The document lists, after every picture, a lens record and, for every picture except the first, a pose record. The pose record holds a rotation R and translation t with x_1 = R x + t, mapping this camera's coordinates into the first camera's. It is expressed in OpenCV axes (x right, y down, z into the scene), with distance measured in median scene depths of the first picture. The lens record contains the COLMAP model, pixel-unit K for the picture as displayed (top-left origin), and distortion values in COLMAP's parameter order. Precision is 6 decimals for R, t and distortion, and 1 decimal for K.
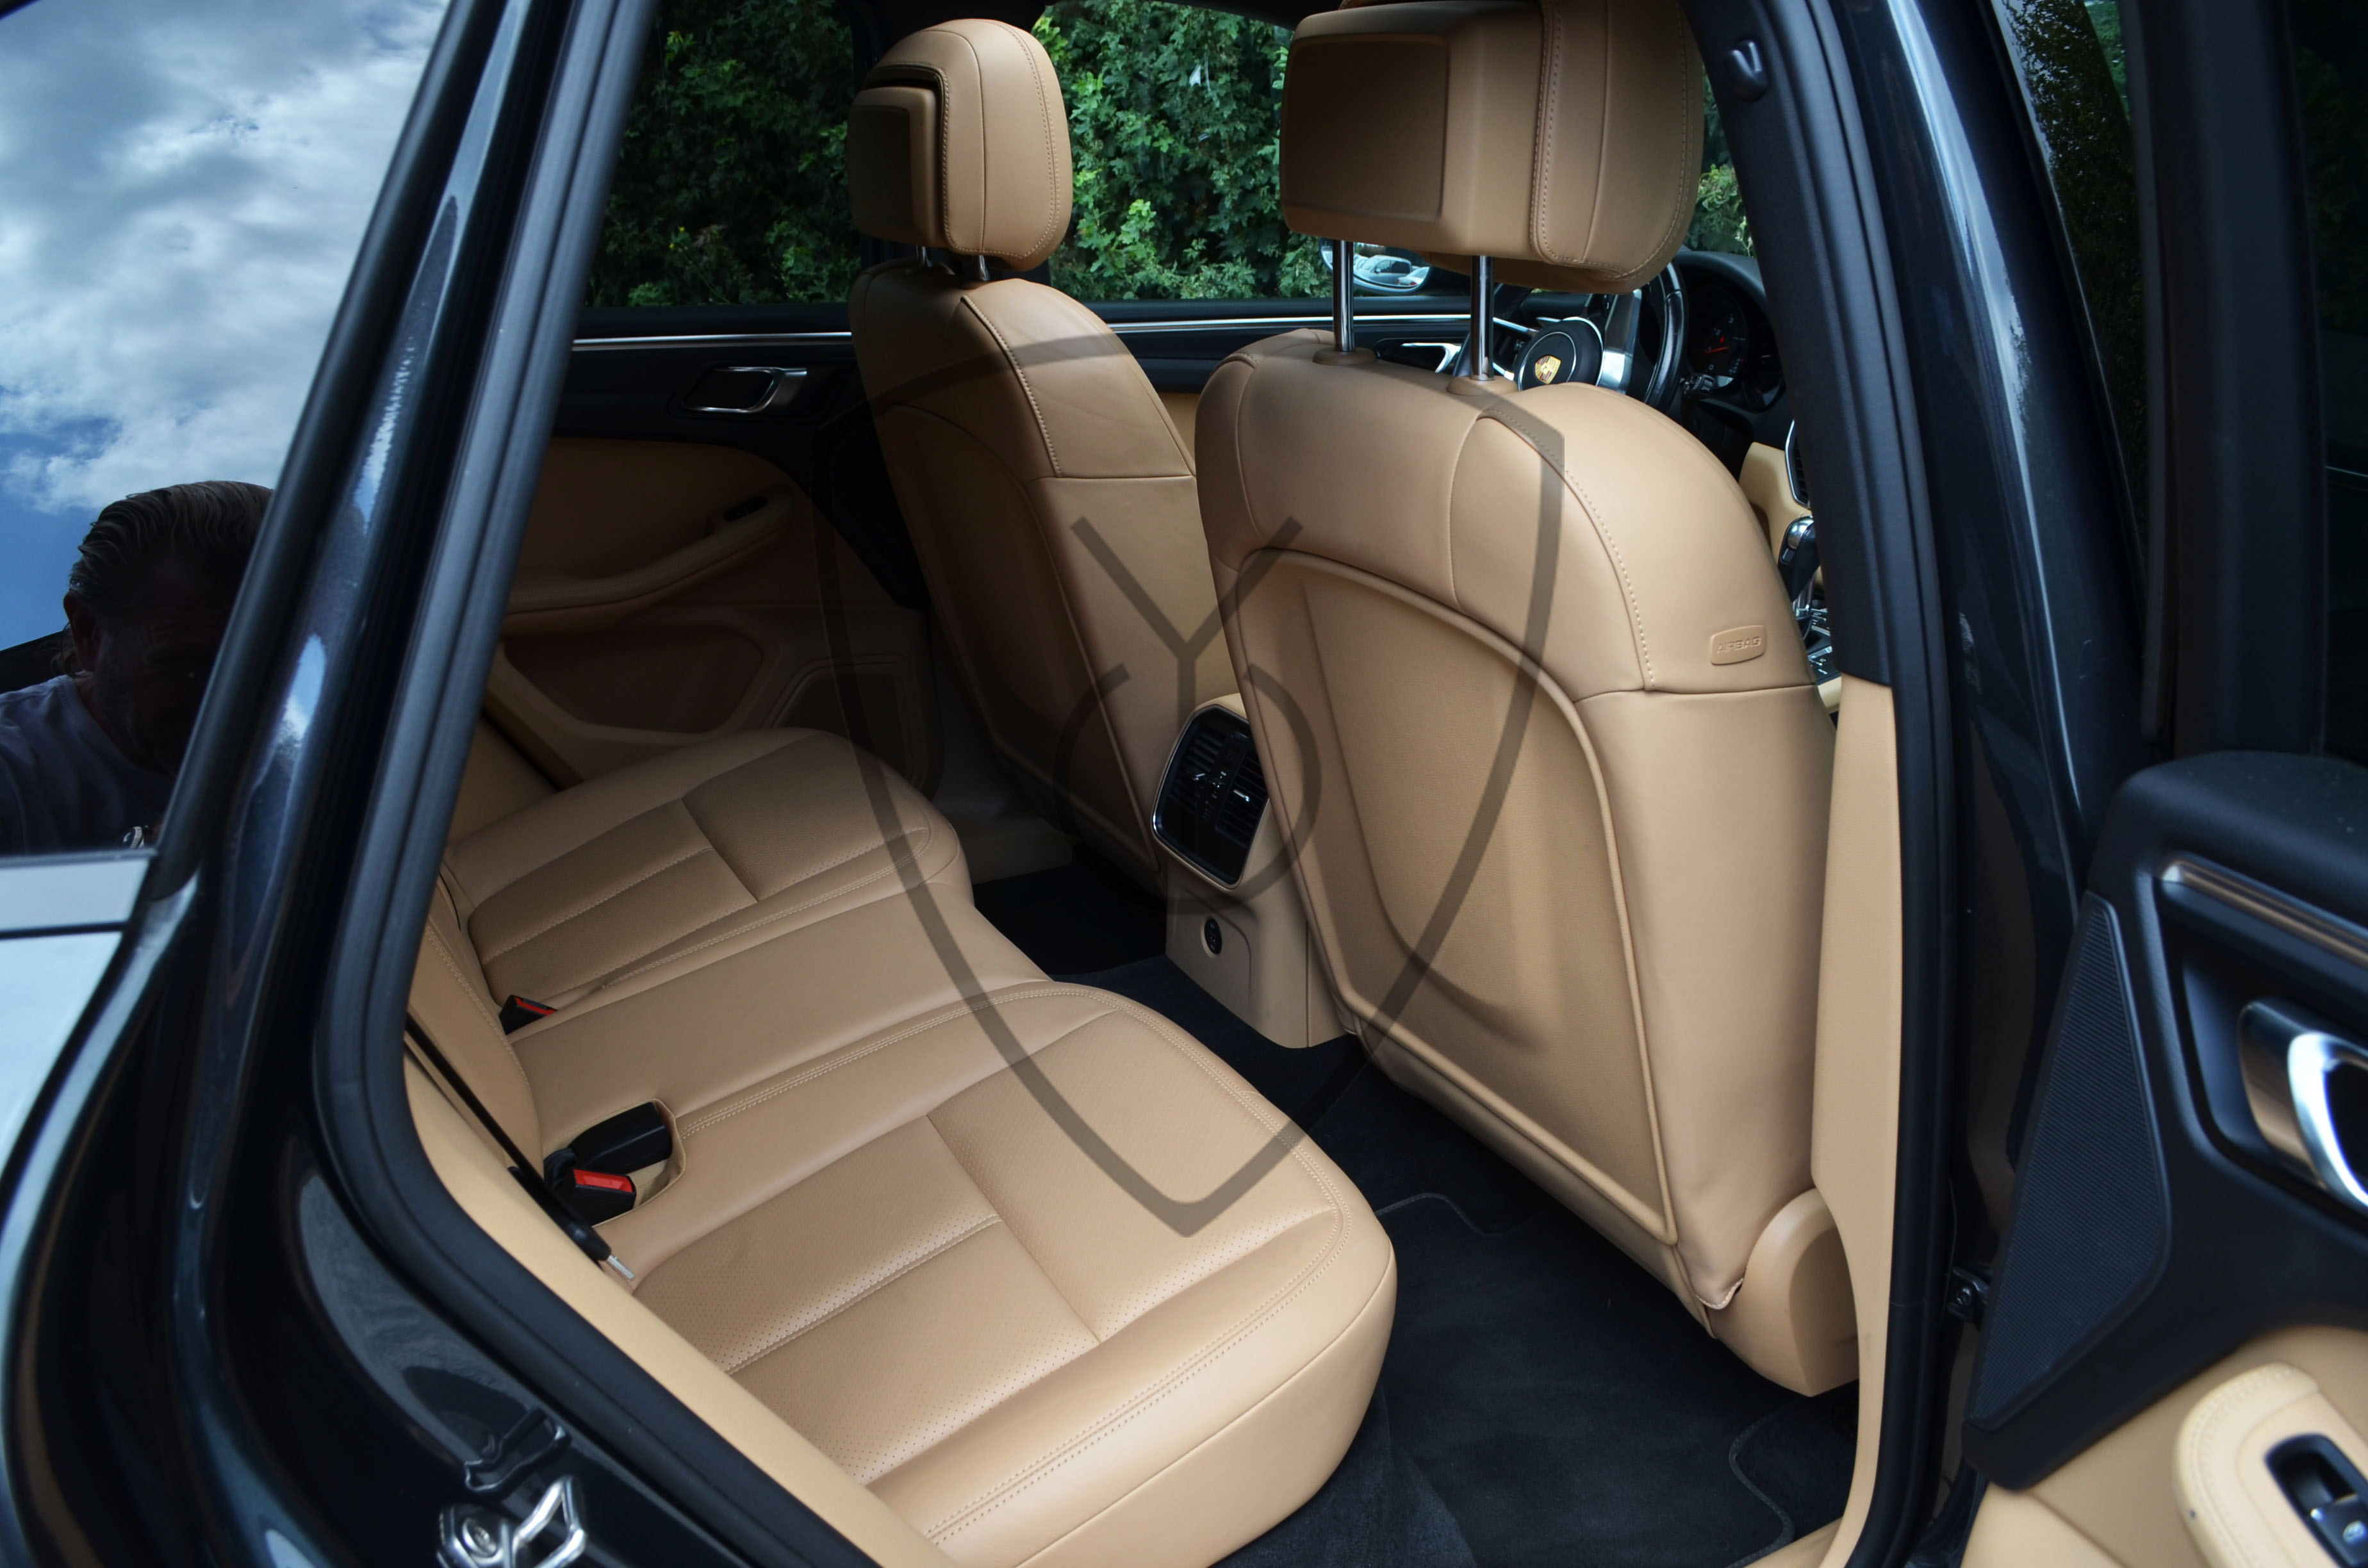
lens RADIAL K [[1913.2, 0, 1223.9], [0, 1913.2, 855.2], [0, 0, 1]] dist [-0.079526, 0.017794]
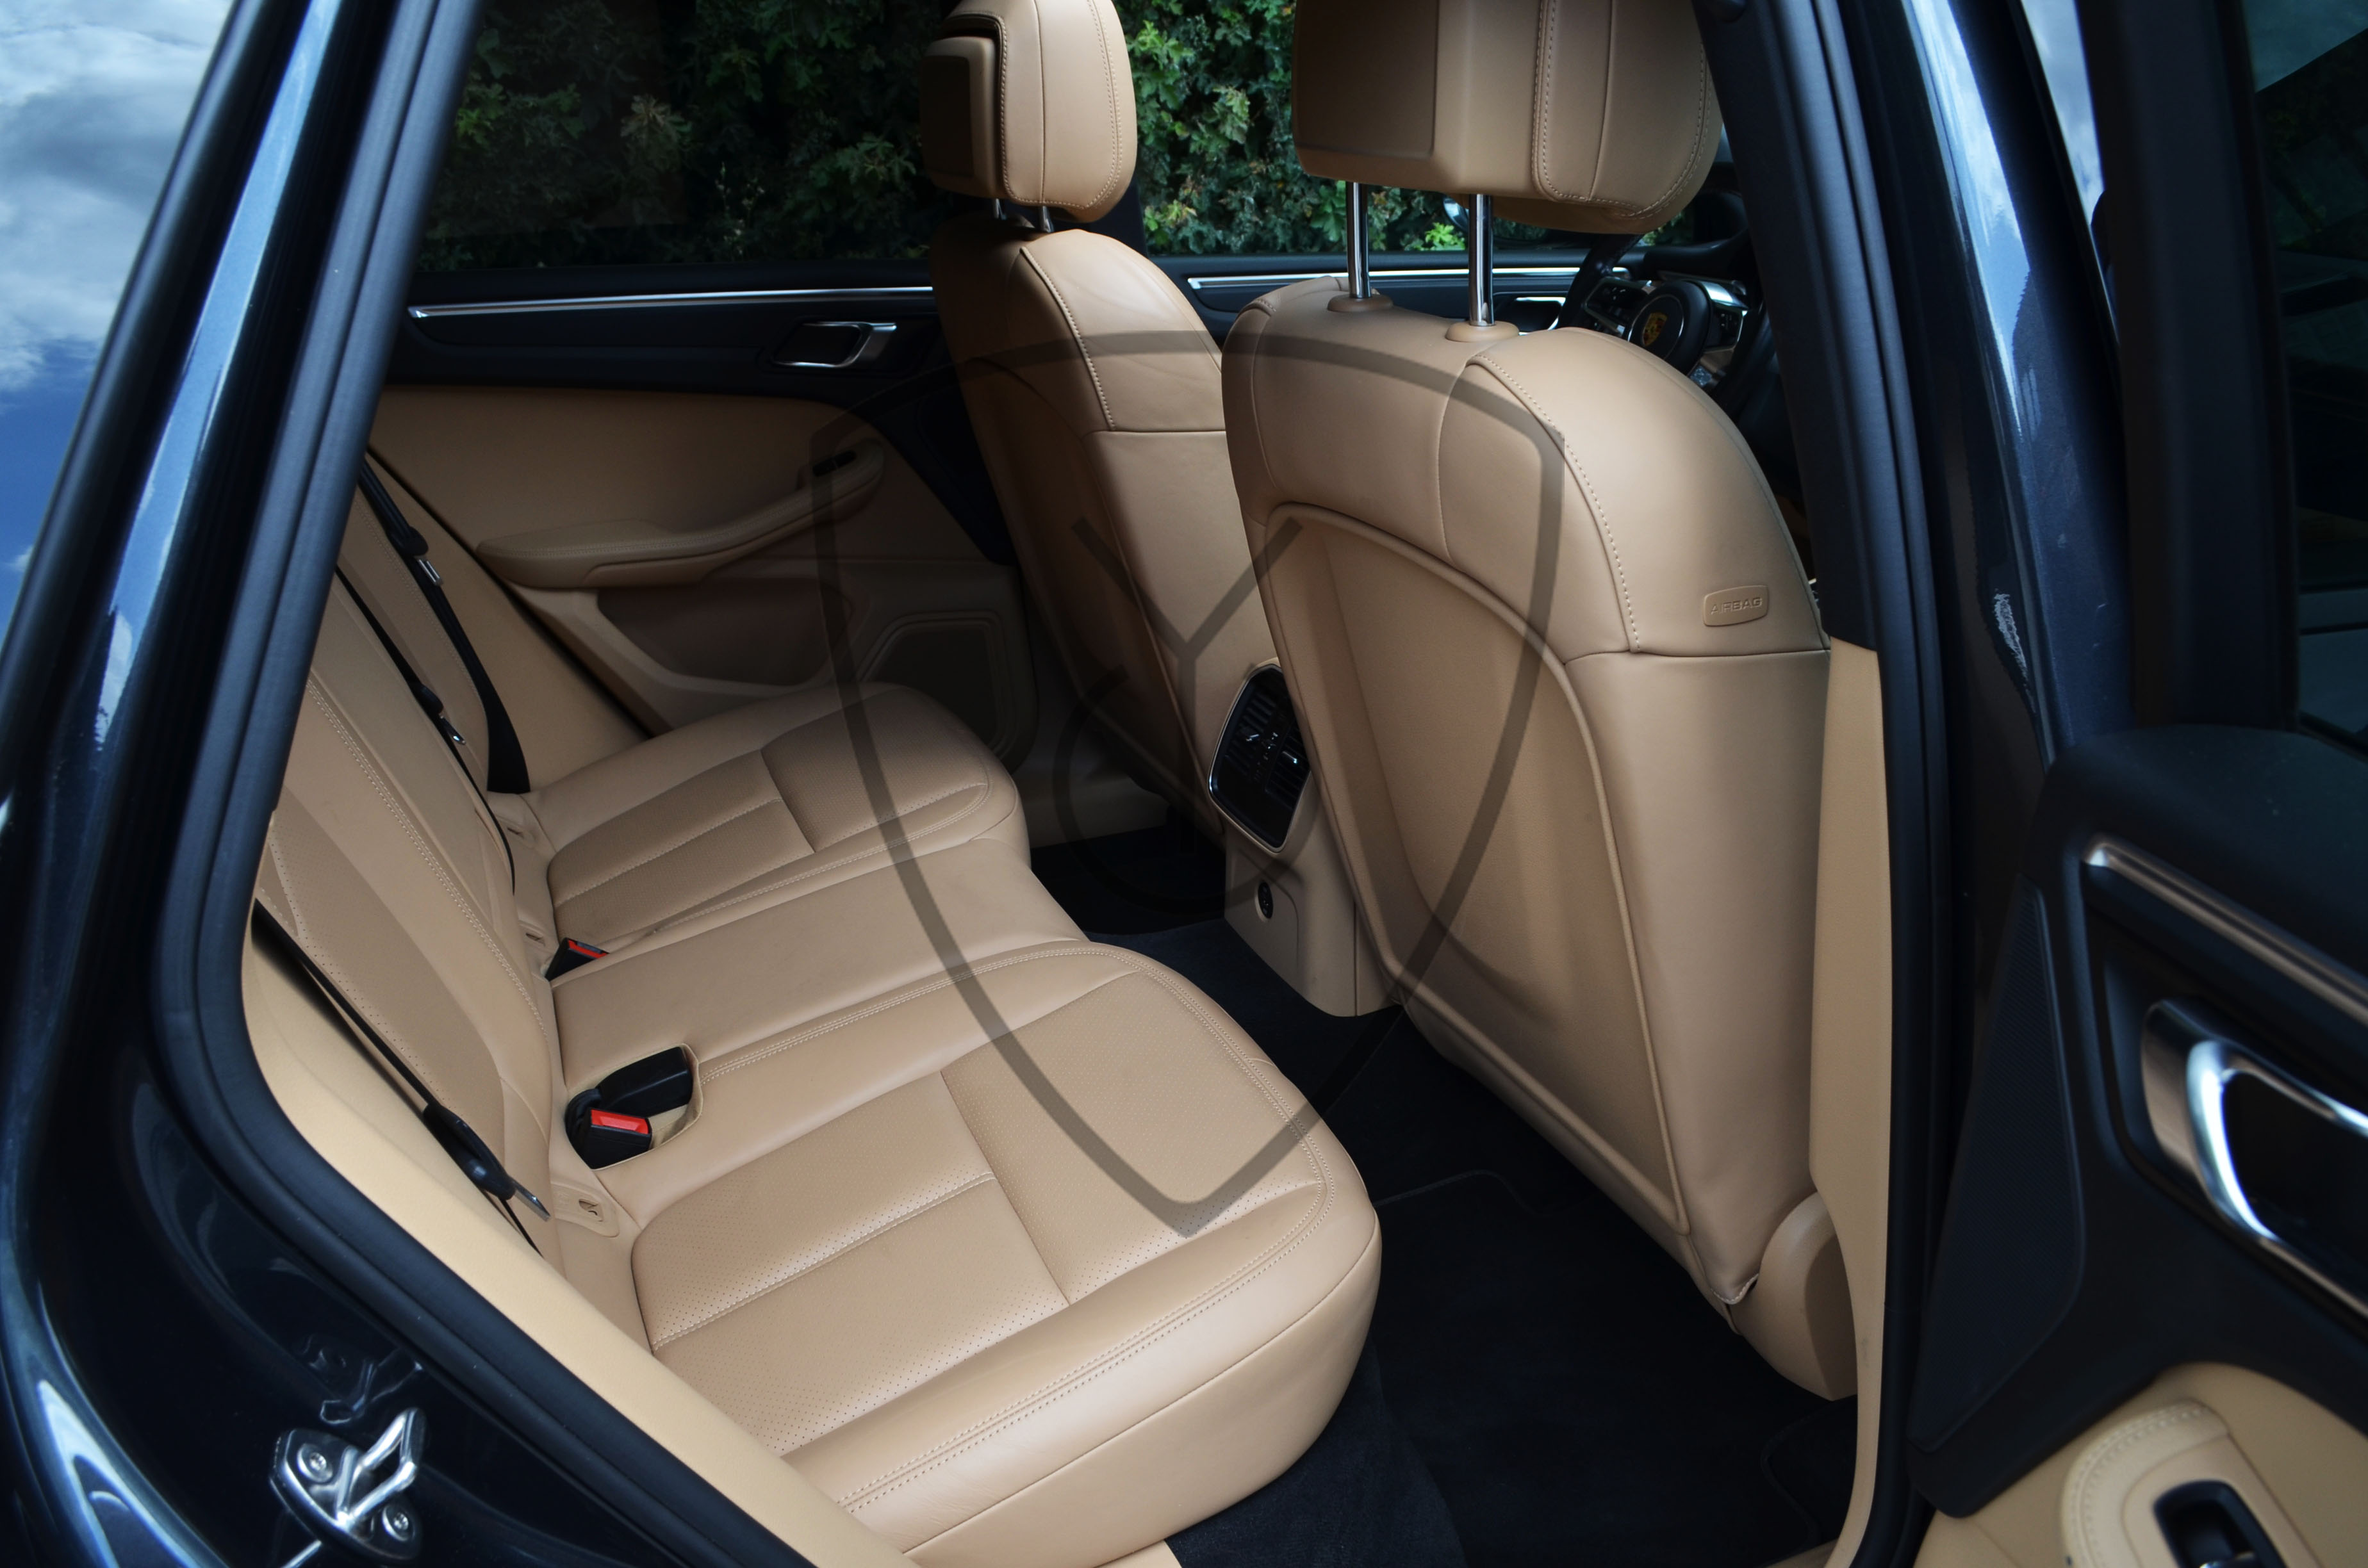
lens RADIAL K [[1913.2, 0, 1223.9], [0, 1913.2, 855.2], [0, 0, 1]] dist [-0.079526, 0.017794]
pose [[0.993394, 0.026624, -0.111621, 0.103275], [-0.024623, 0.999511, 0.019265, 0.001060], [0.112079, -0.016389, 0.993564, 0.027099]]
